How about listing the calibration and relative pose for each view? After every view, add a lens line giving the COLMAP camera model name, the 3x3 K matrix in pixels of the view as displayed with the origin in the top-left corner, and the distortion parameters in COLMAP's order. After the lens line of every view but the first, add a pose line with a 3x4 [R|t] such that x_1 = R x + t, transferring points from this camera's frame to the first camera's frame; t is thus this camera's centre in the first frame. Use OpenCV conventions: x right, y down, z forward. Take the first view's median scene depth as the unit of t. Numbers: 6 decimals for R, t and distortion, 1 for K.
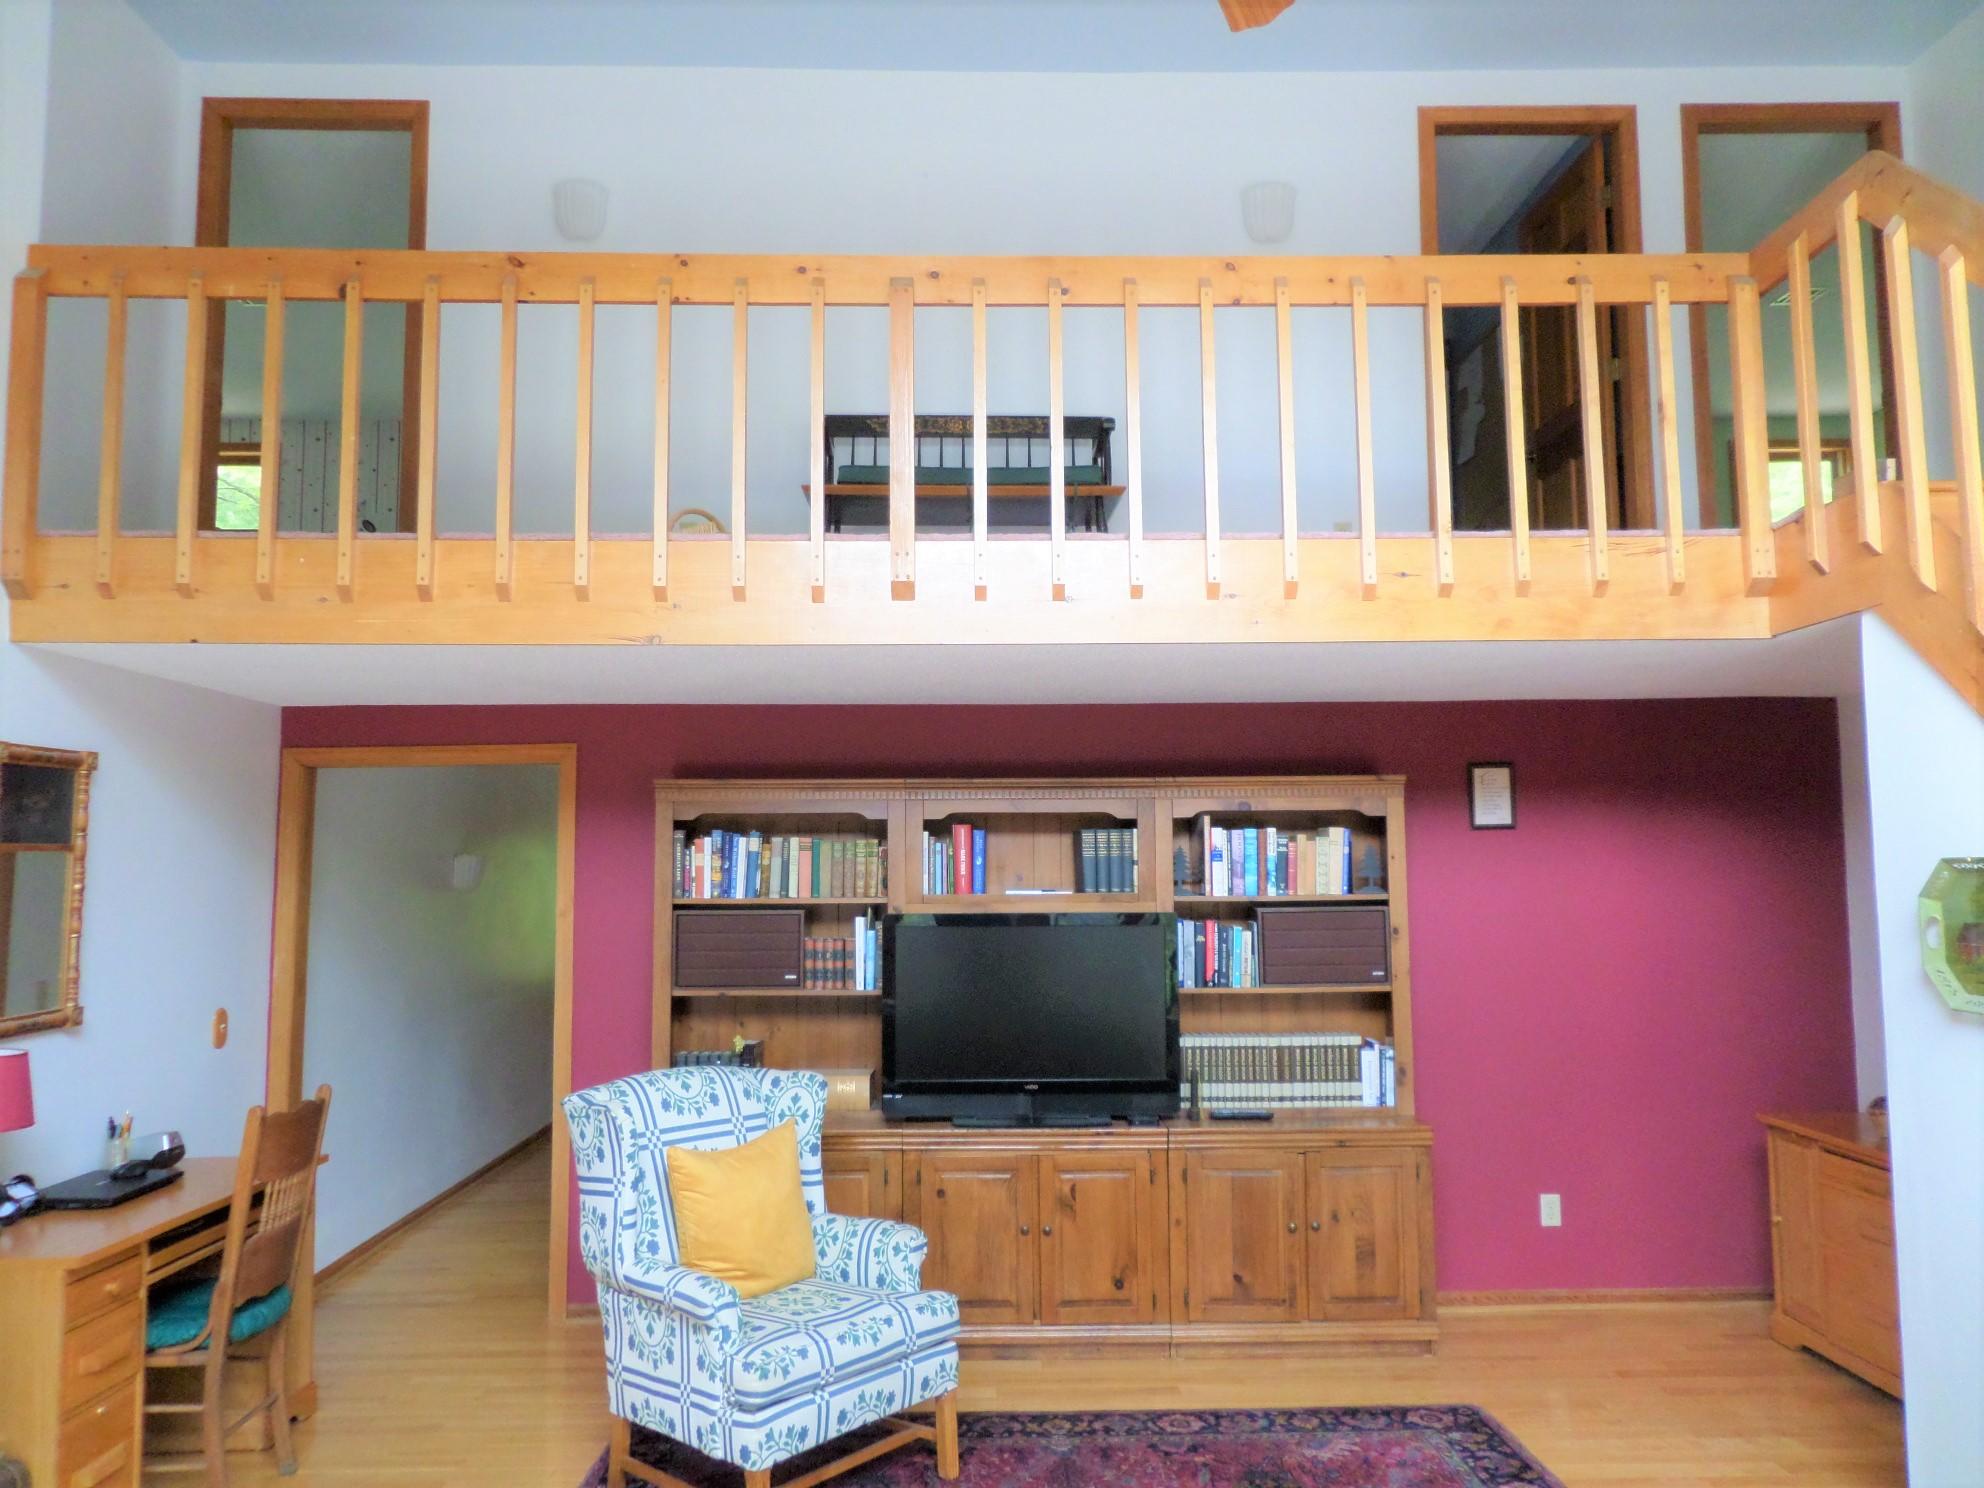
lens RADIAL K [[1416.7, 0, 992.0], [0, 1416.7, 744.0], [0, 0, 1]] dist [0.010506, 0.002027]
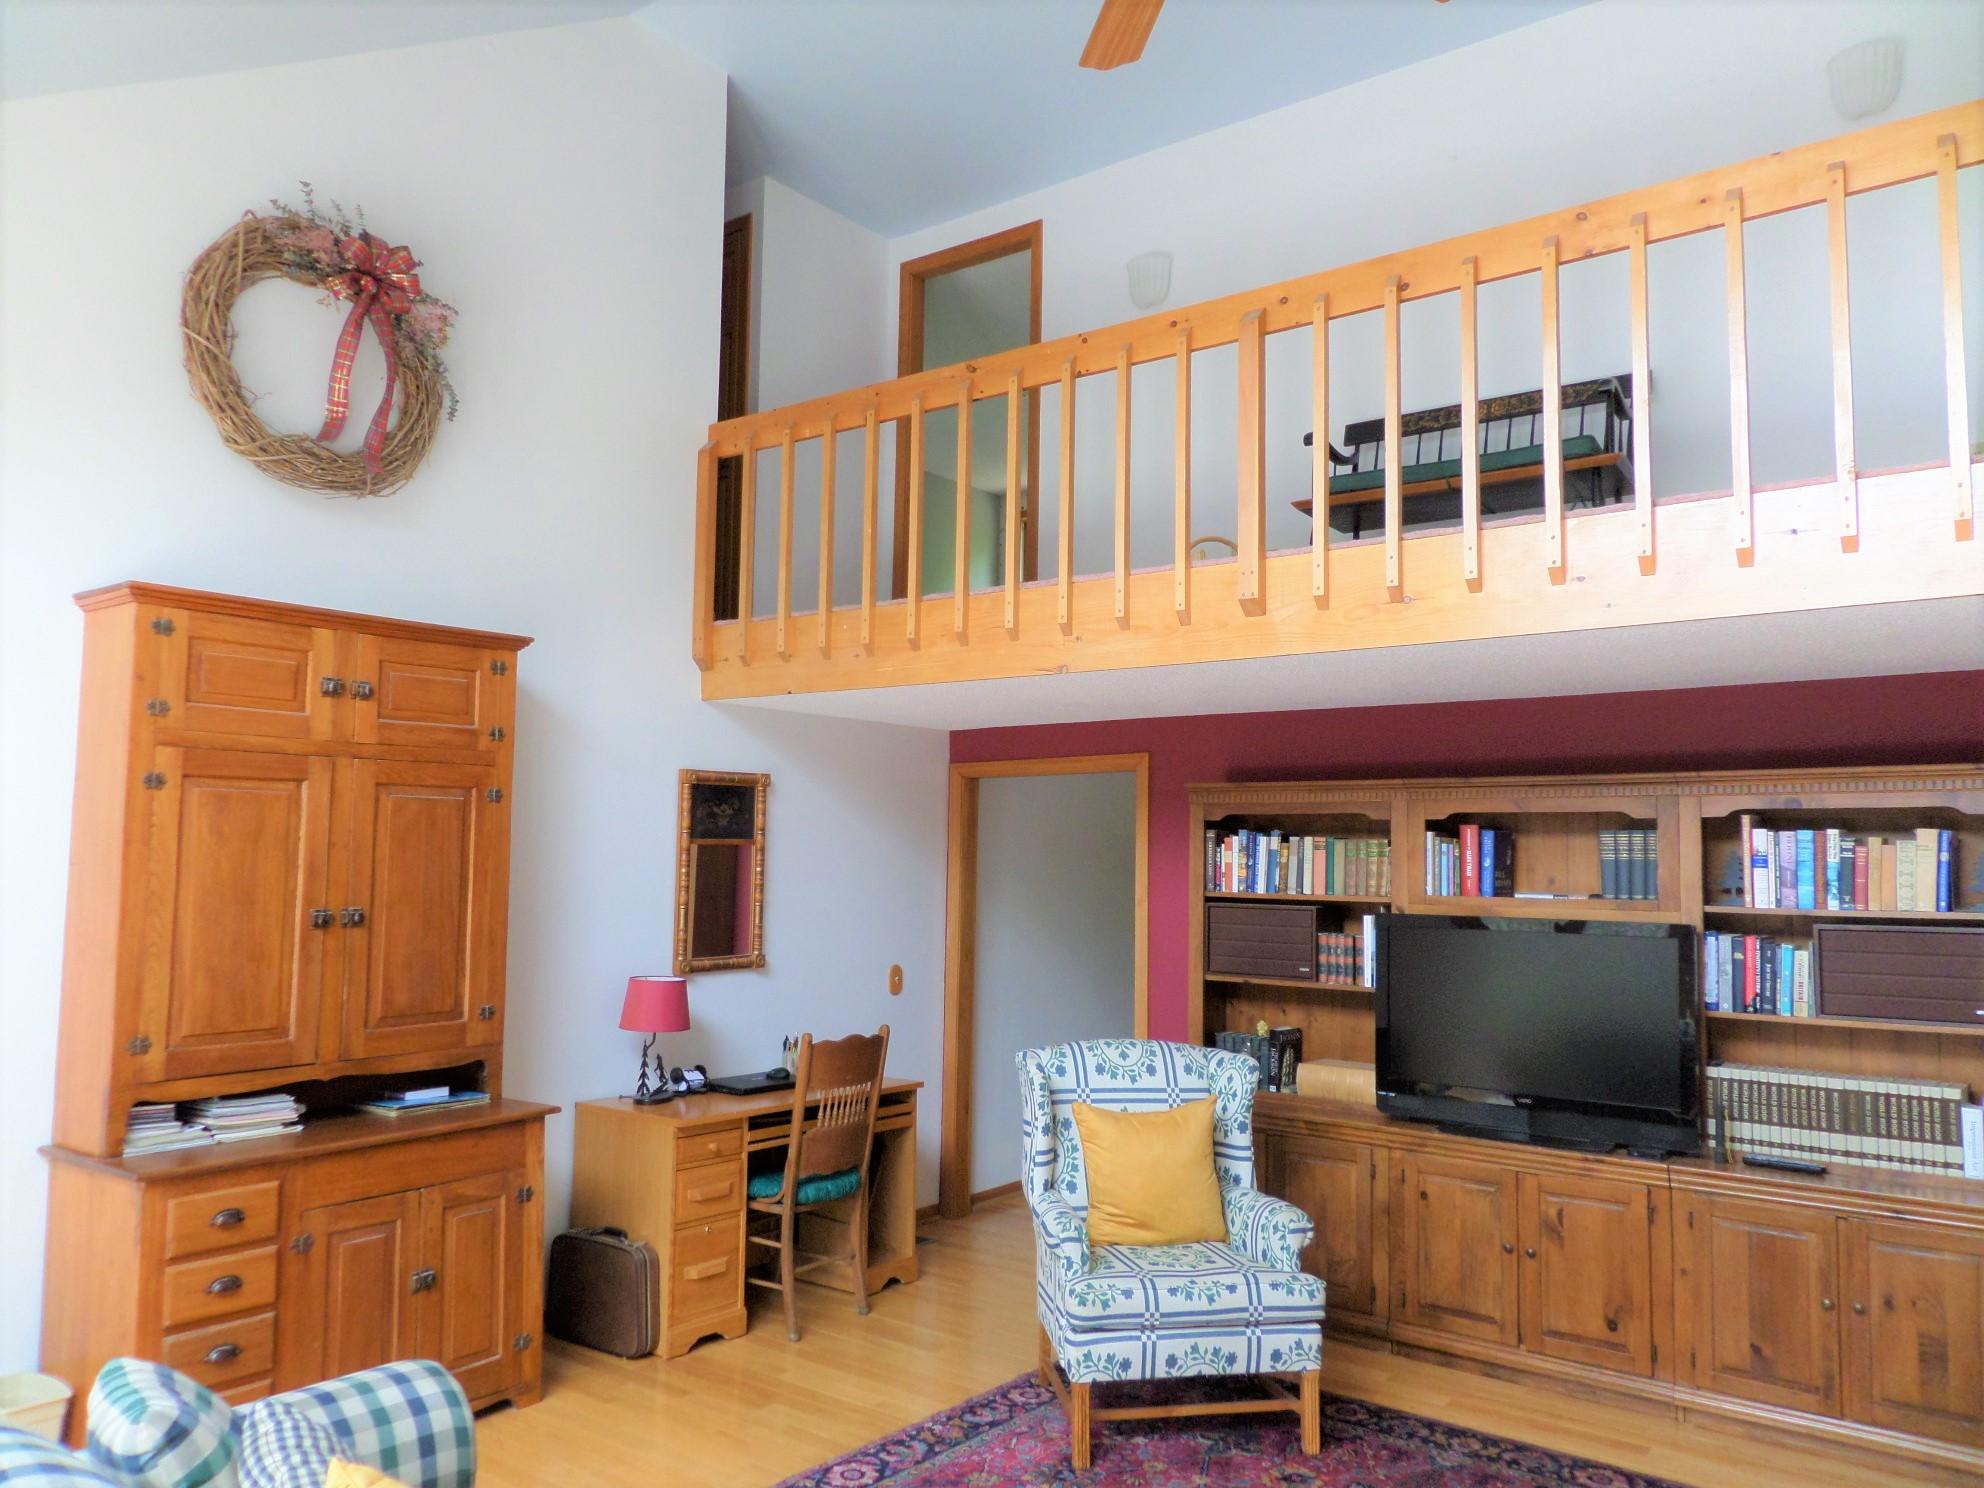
lens RADIAL K [[1416.7, 0, 992.0], [0, 1416.7, 744.0], [0, 0, 1]] dist [0.010506, 0.002027]
pose [[0.784795, -0.034400, -0.618800, 0.336298], [0.038502, 0.999236, -0.006719, -0.004796], [0.618558, -0.018551, 0.785520, 0.033070]]
